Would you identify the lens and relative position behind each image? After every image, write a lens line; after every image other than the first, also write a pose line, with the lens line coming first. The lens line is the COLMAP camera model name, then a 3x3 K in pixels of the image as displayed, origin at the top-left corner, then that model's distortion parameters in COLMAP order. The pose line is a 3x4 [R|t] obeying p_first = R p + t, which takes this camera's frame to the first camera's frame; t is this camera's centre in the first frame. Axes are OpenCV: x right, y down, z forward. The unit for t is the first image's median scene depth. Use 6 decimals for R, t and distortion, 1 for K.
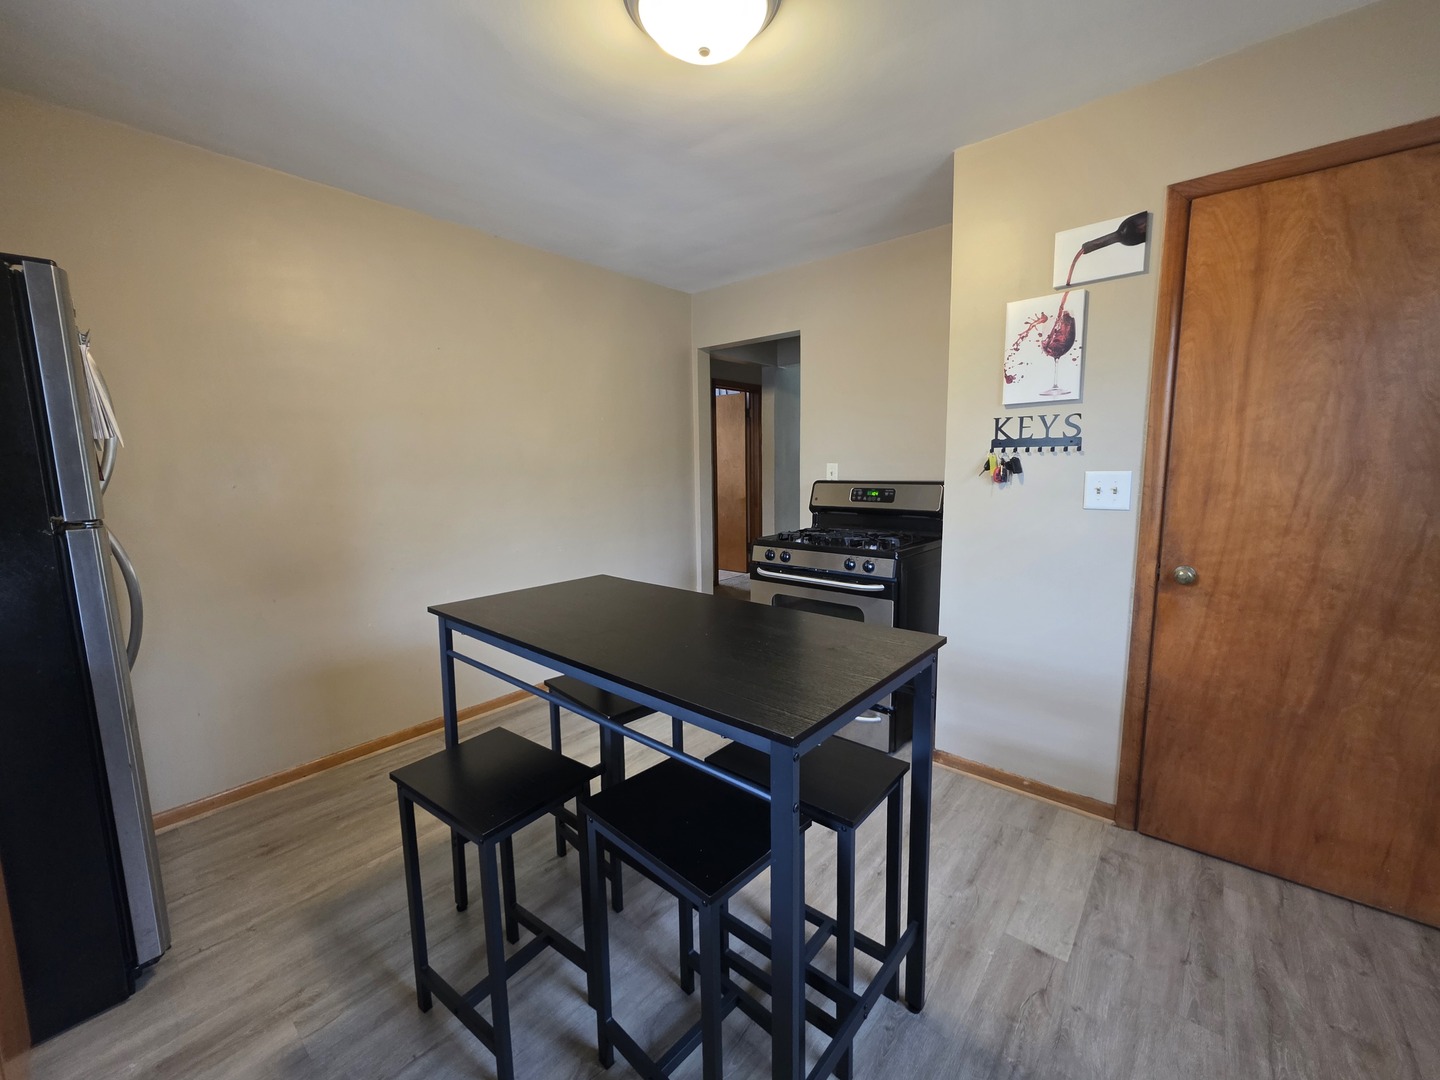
lens RADIAL K [[577.9, 0, 716.5], [0, 577.9, 539.1], [0, 0, 1]] dist [-0.000663, 0.000614]
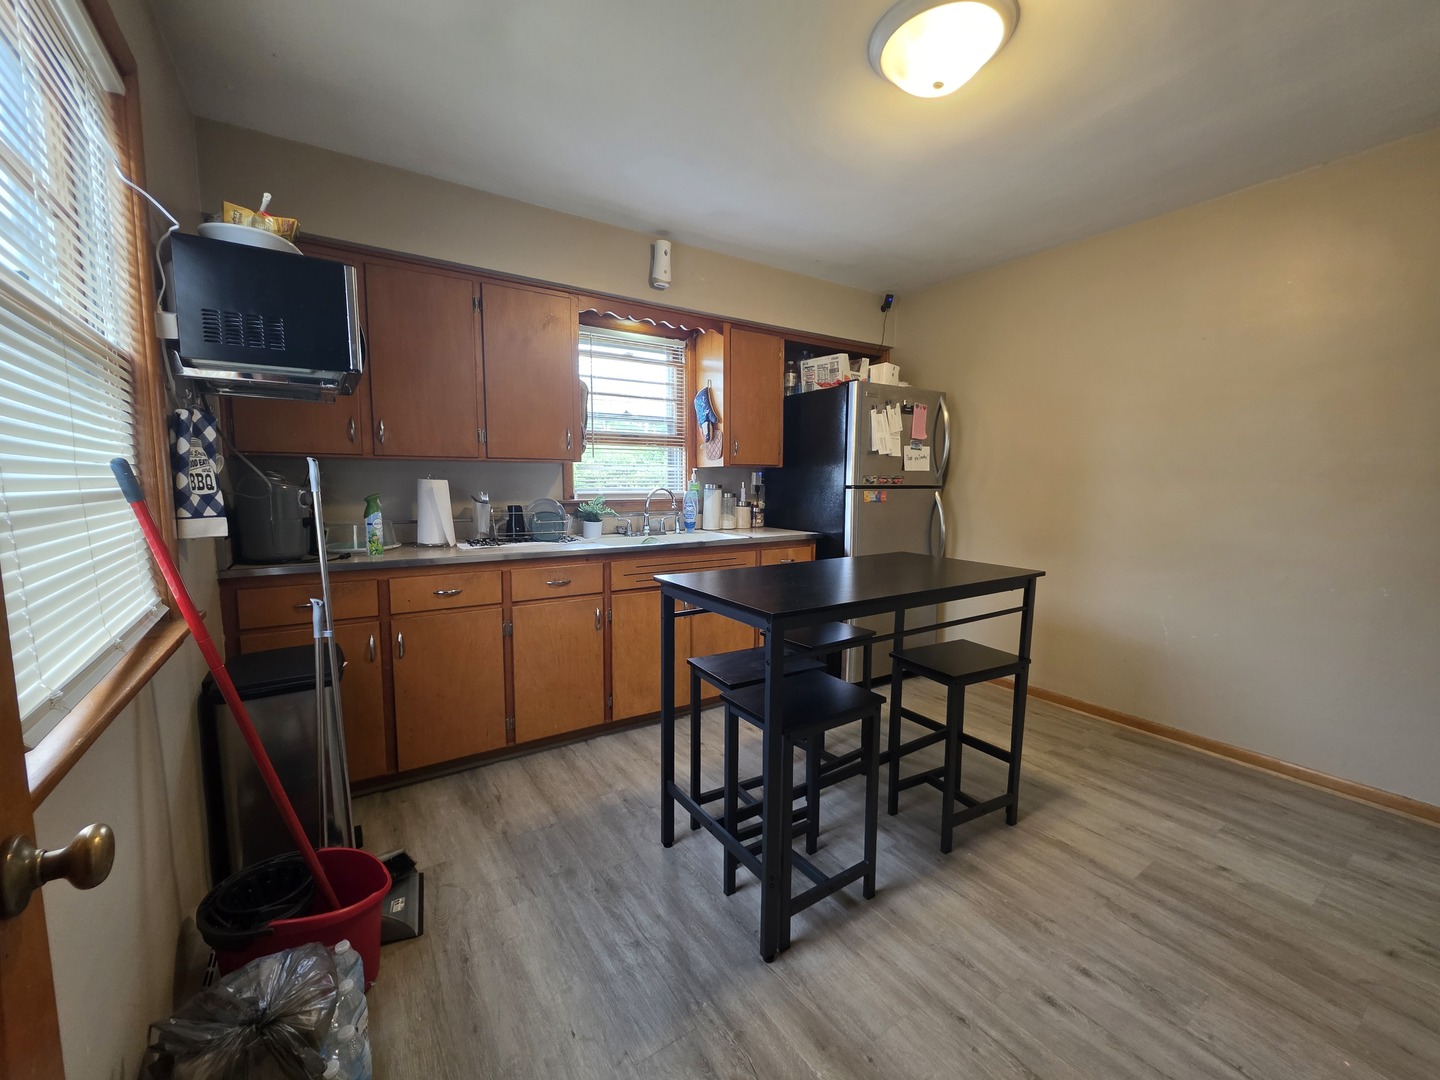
lens RADIAL K [[577.9, 0, 716.5], [0, 577.9, 539.1], [0, 0, 1]] dist [-0.000663, 0.000614]
pose [[-0.265975, 0.112463, -0.957397, 1.269385], [-0.133943, 0.979226, 0.152238, -0.091902], [0.954629, 0.168728, -0.245386, 1.013728]]
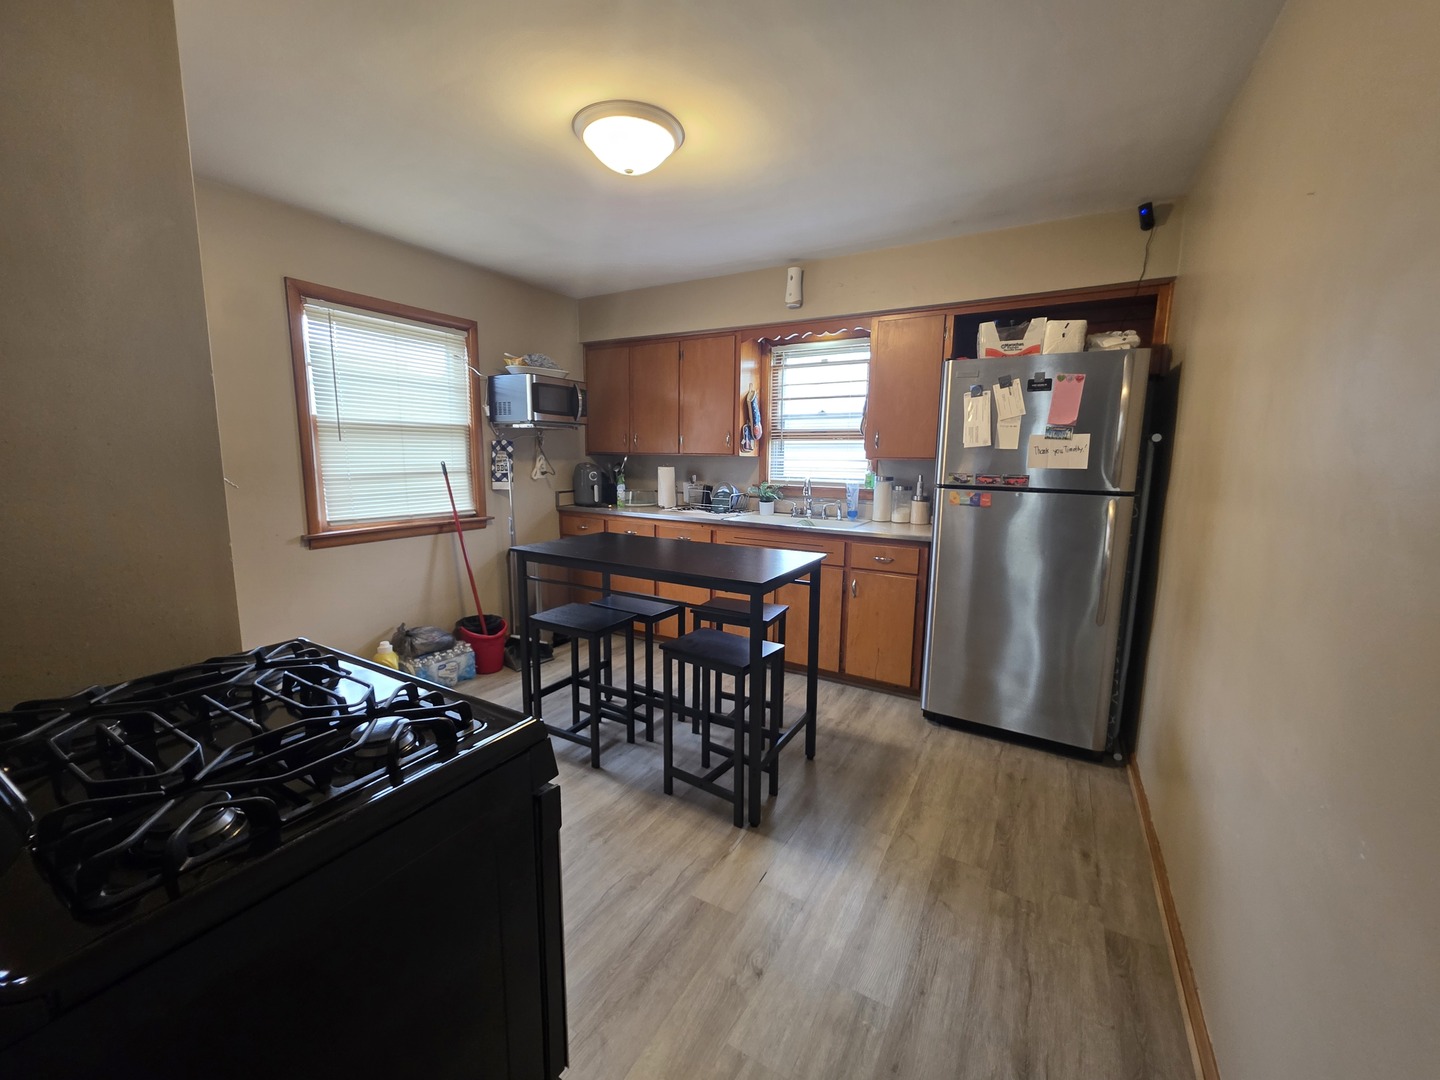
lens RADIAL K [[577.9, 0, 716.5], [0, 577.9, 539.1], [0, 0, 1]] dist [-0.000663, 0.000614]
pose [[-0.982044, 0.032430, -0.185845, 0.061971], [-0.022515, 0.957925, 0.286135, -0.382538], [0.187305, 0.285182, -0.939994, 2.649121]]
